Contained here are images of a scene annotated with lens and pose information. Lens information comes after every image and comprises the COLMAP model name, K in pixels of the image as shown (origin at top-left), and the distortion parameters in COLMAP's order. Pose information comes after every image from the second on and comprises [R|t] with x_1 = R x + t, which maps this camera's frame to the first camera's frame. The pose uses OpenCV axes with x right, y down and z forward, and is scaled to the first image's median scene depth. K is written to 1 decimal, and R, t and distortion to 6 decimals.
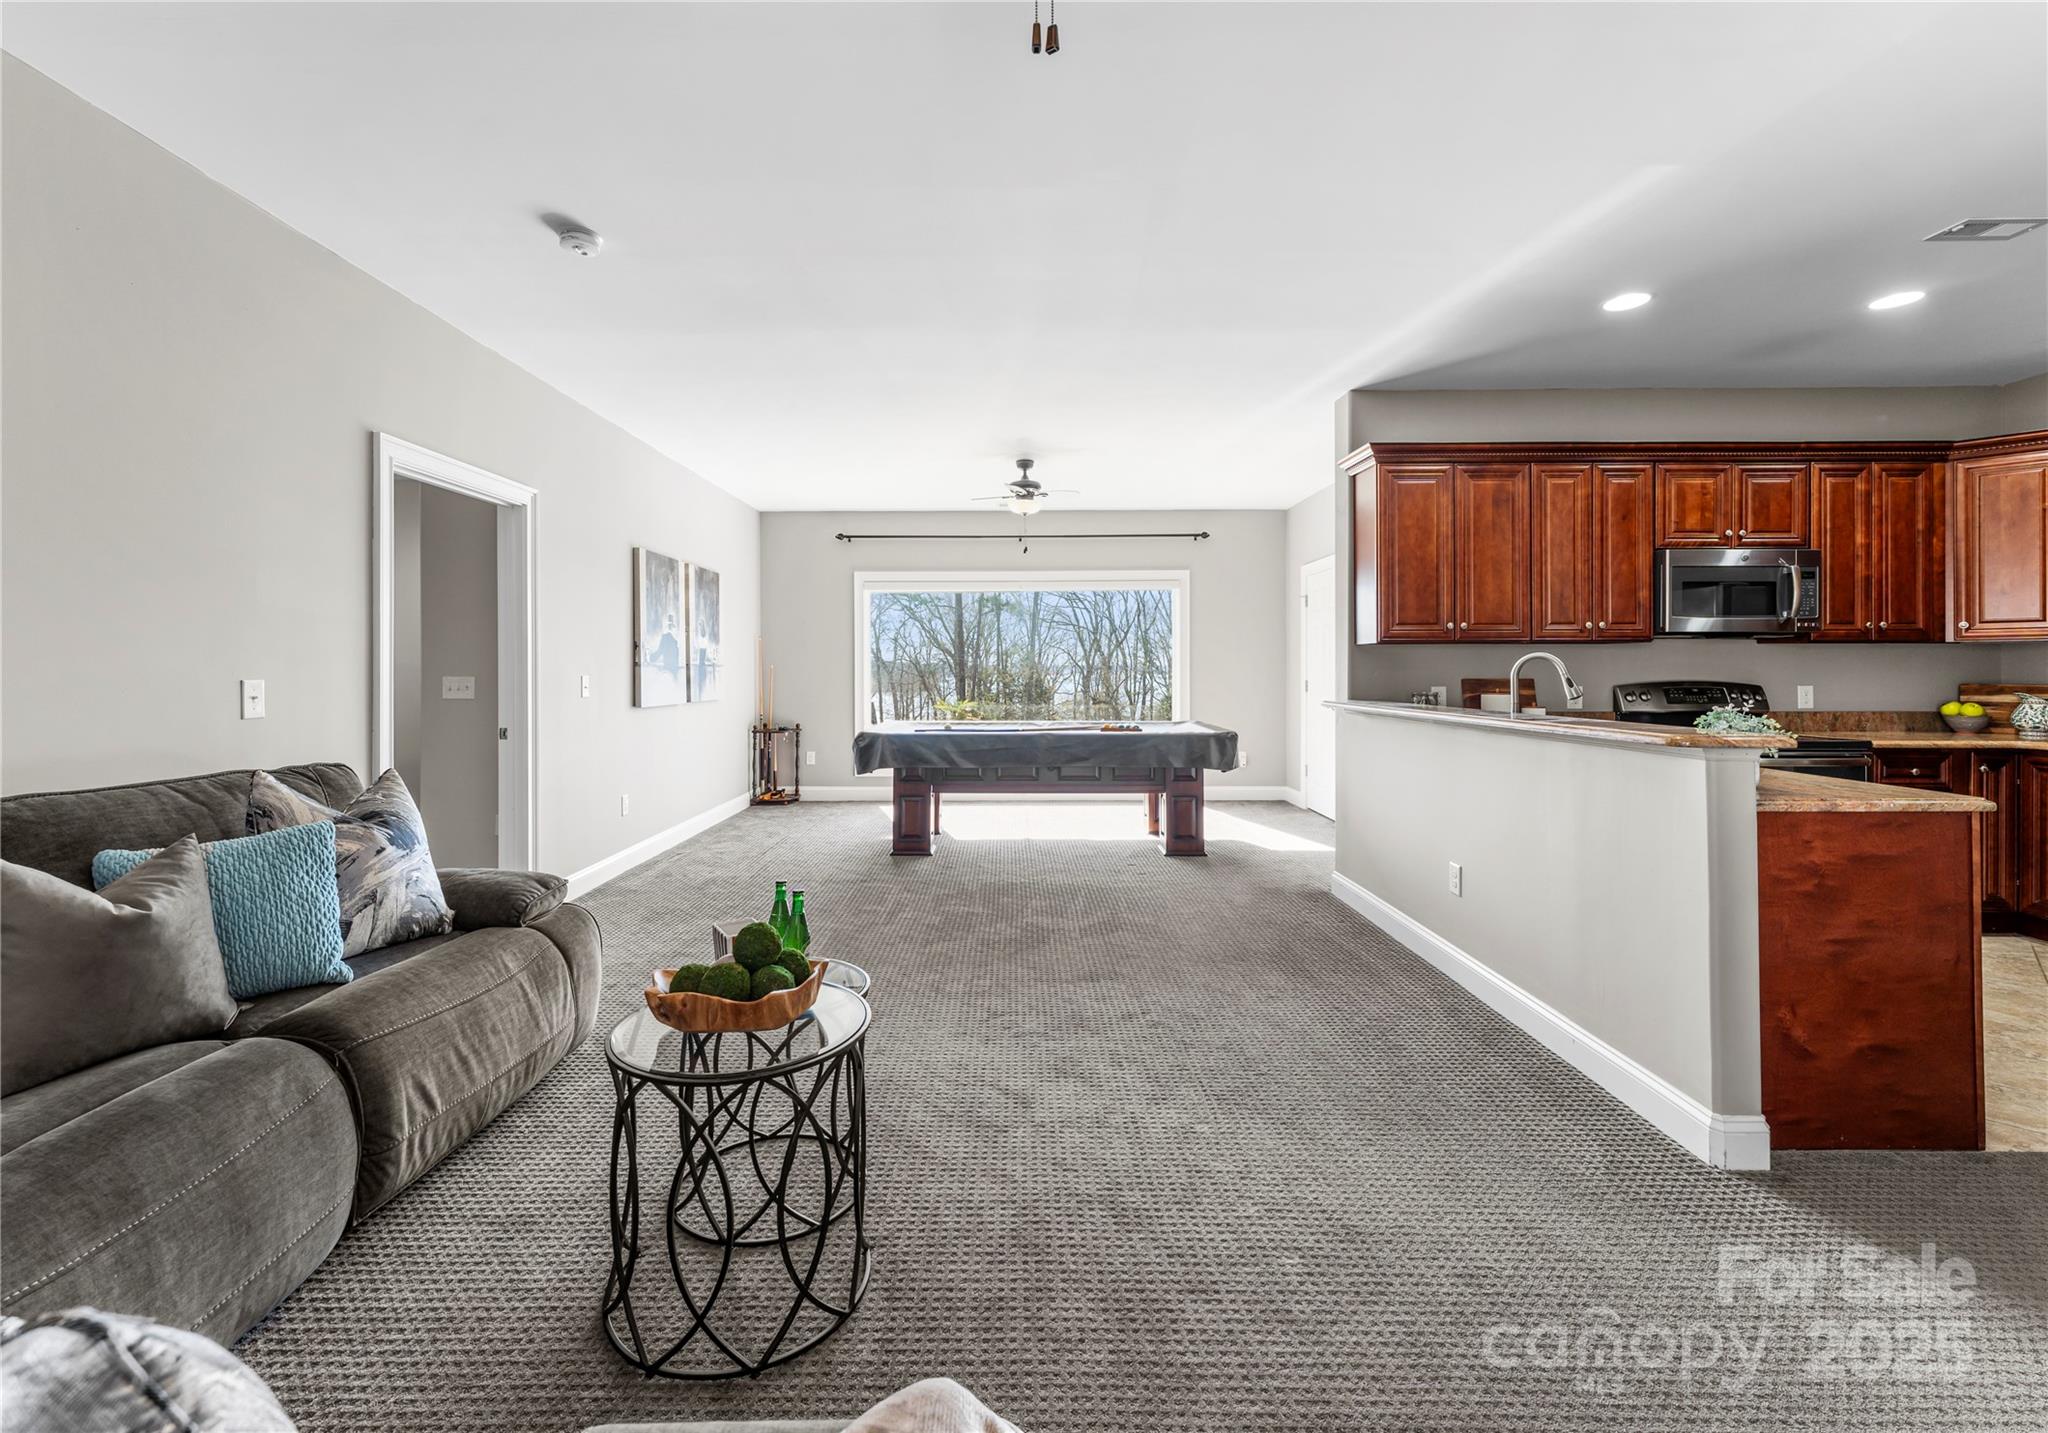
lens RADIAL K [[851.2, 0, 1027.6], [0, 851.2, 690.6], [0, 0, 1]] dist [0.011584, 0.000381]
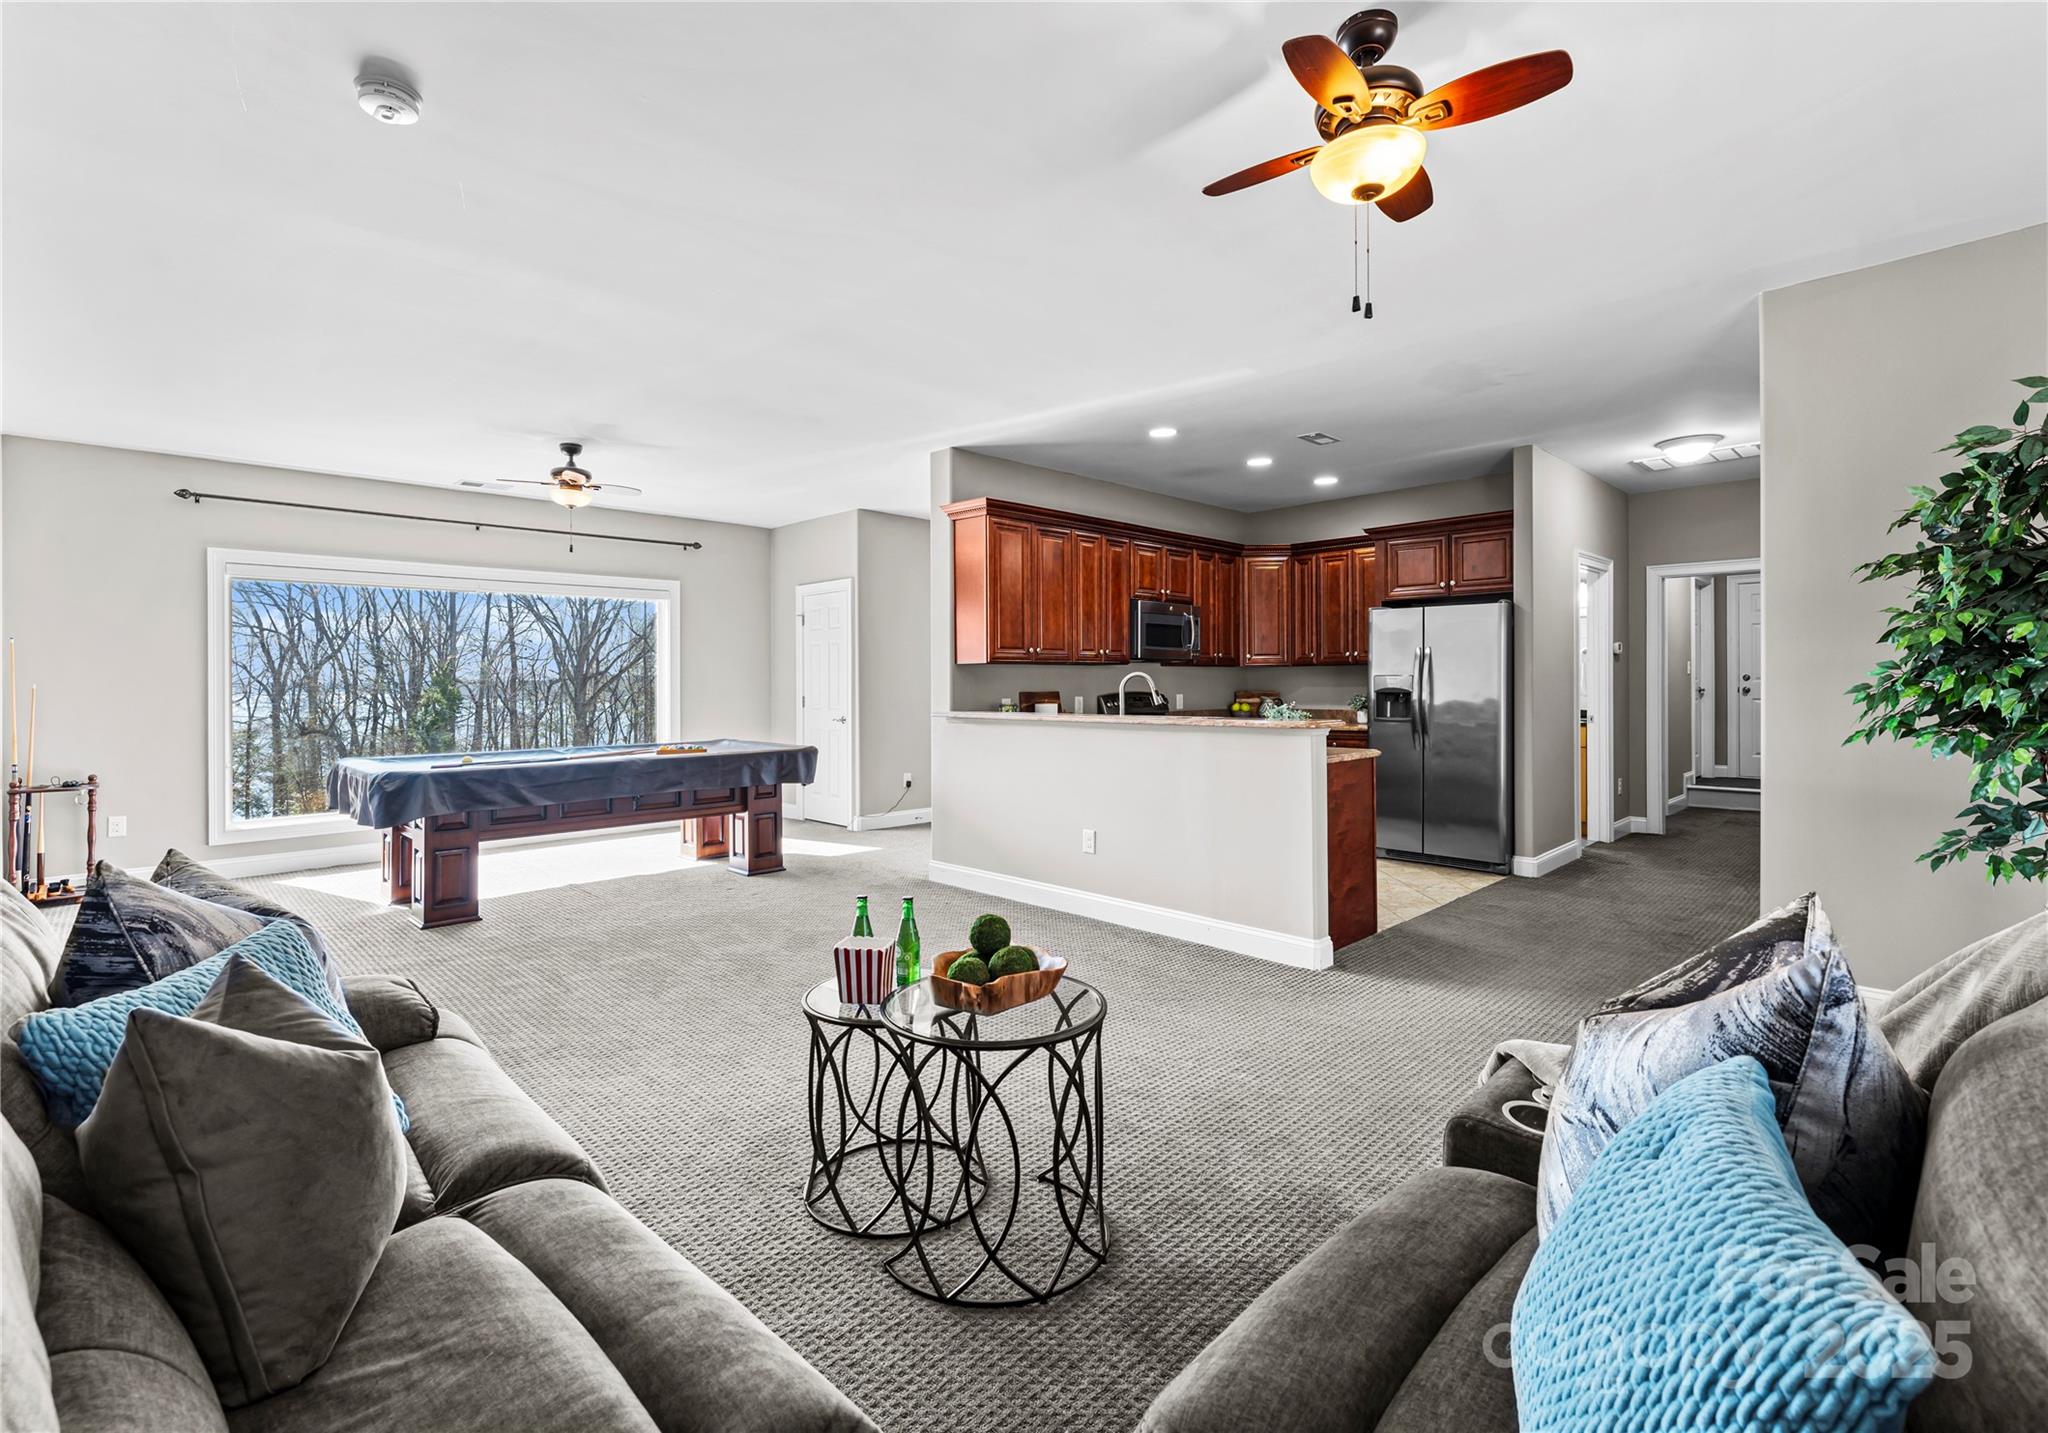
lens RADIAL K [[921.5, 0, 1026.8], [0, 921.5, 690.2], [0, 0, 1]] dist [-0.000682, -0.000140]
pose [[0.721146, -0.008147, 0.692735, -0.446412], [0.023099, 0.999658, -0.012290, -0.000472], [-0.692398, 0.024864, 0.721087, 0.025883]]
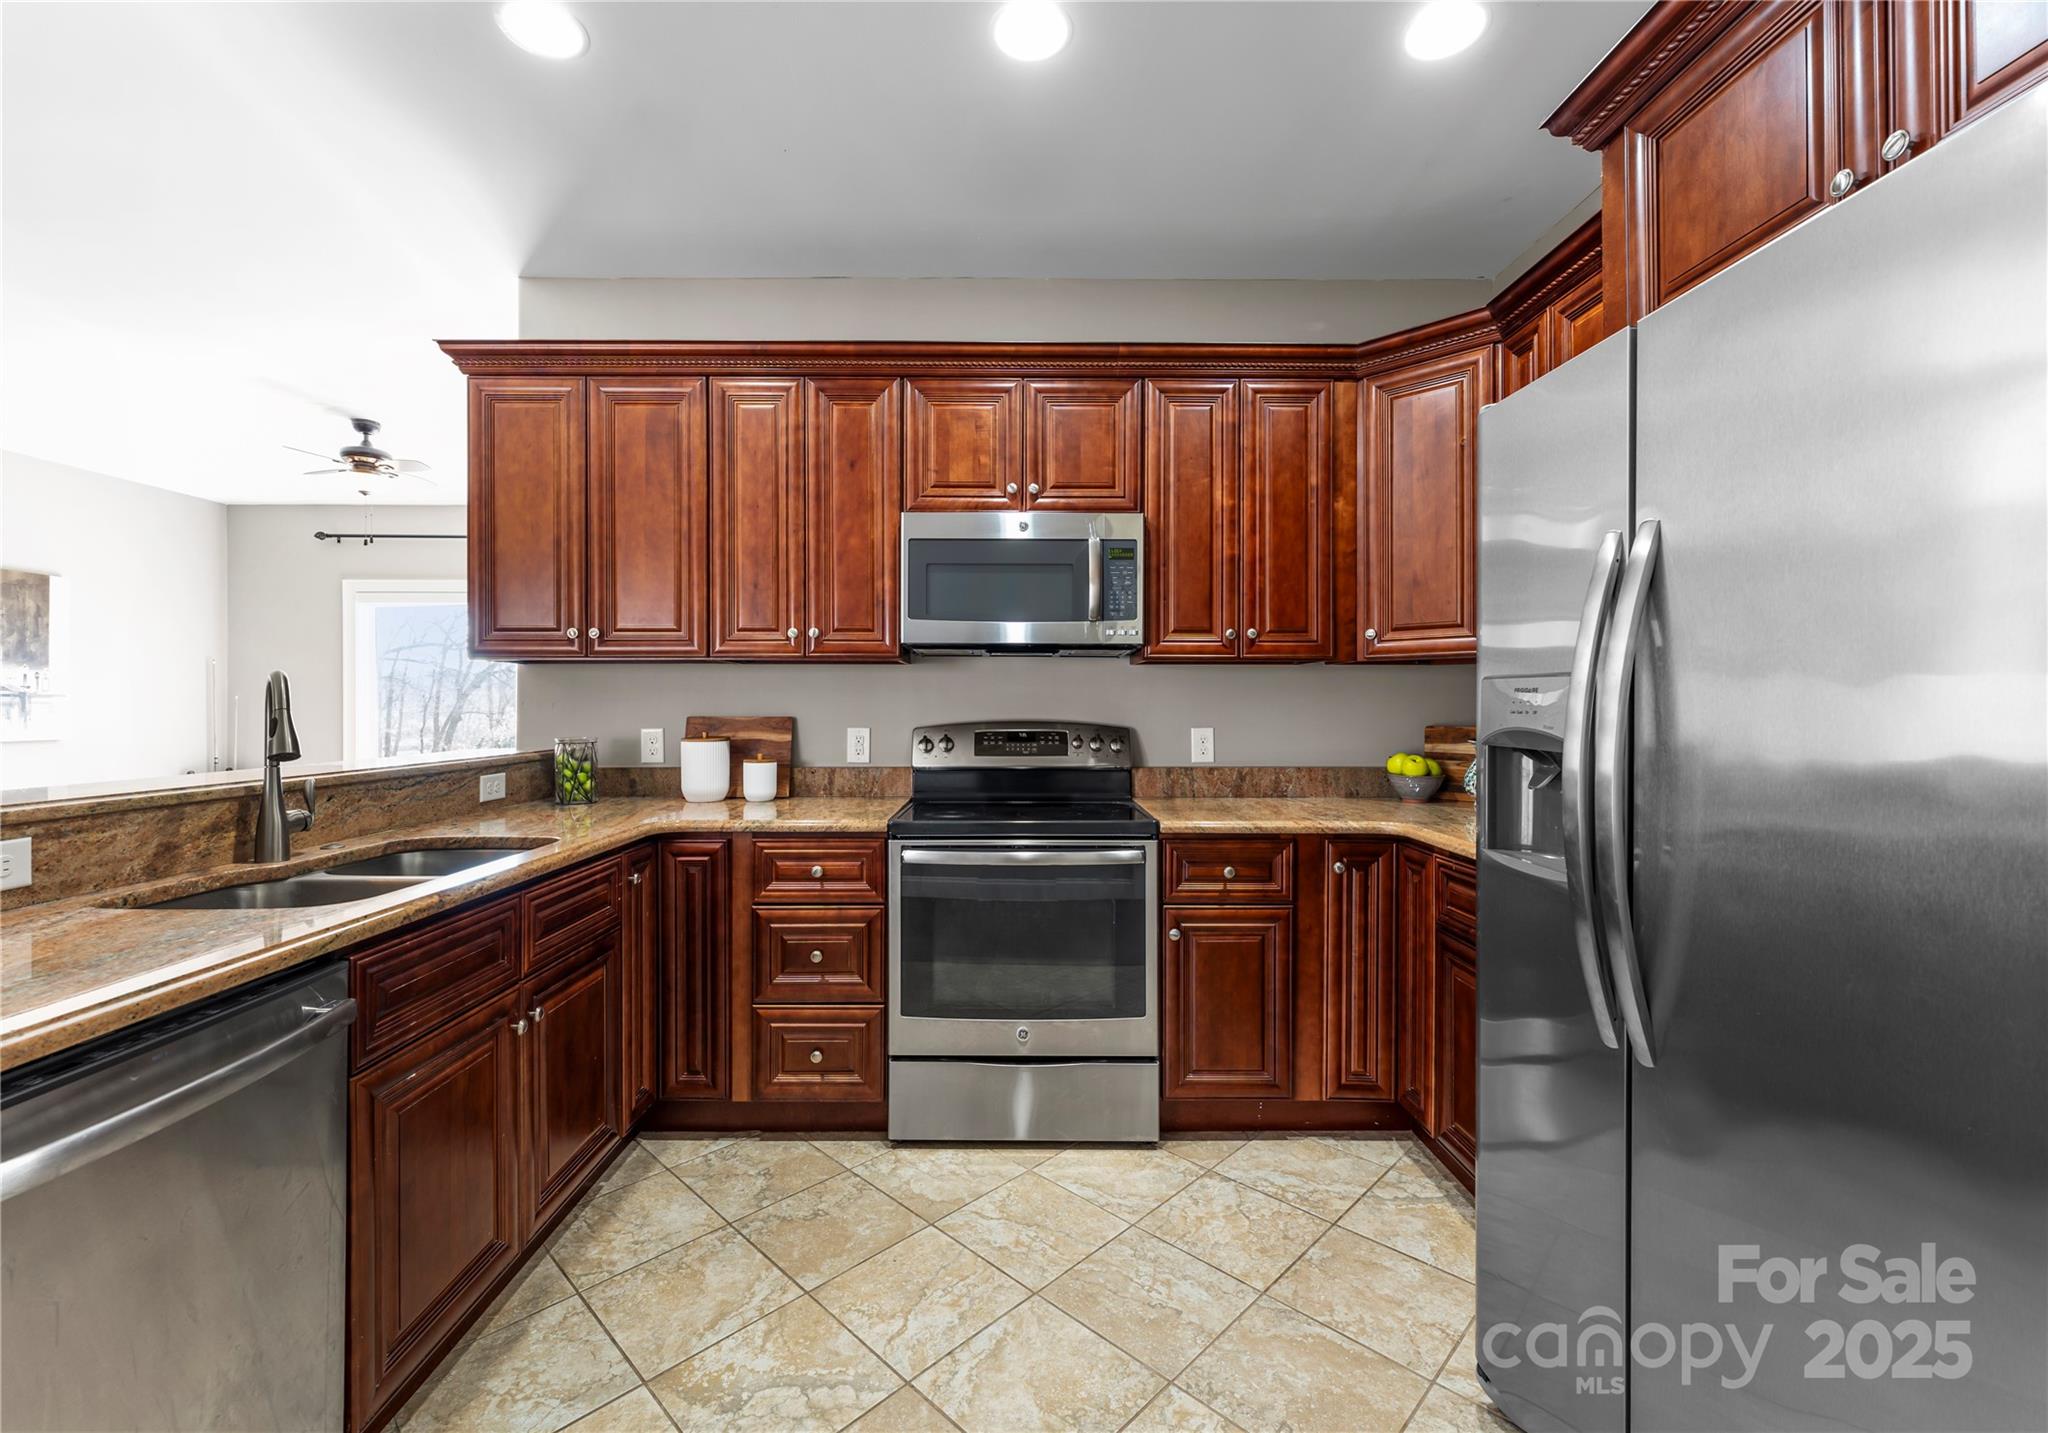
lens RADIAL K [[859.0, 0, 1024.0], [0, 859.0, 716.5], [0, 0, 1]] dist [-0.000310, -0.000032]
pose [[0.999987, 0.002094, -0.004665, 0.820310], [-0.002149, 0.999928, -0.011828, -0.006580], [0.004640, 0.011838, 0.999919, 0.361899]]
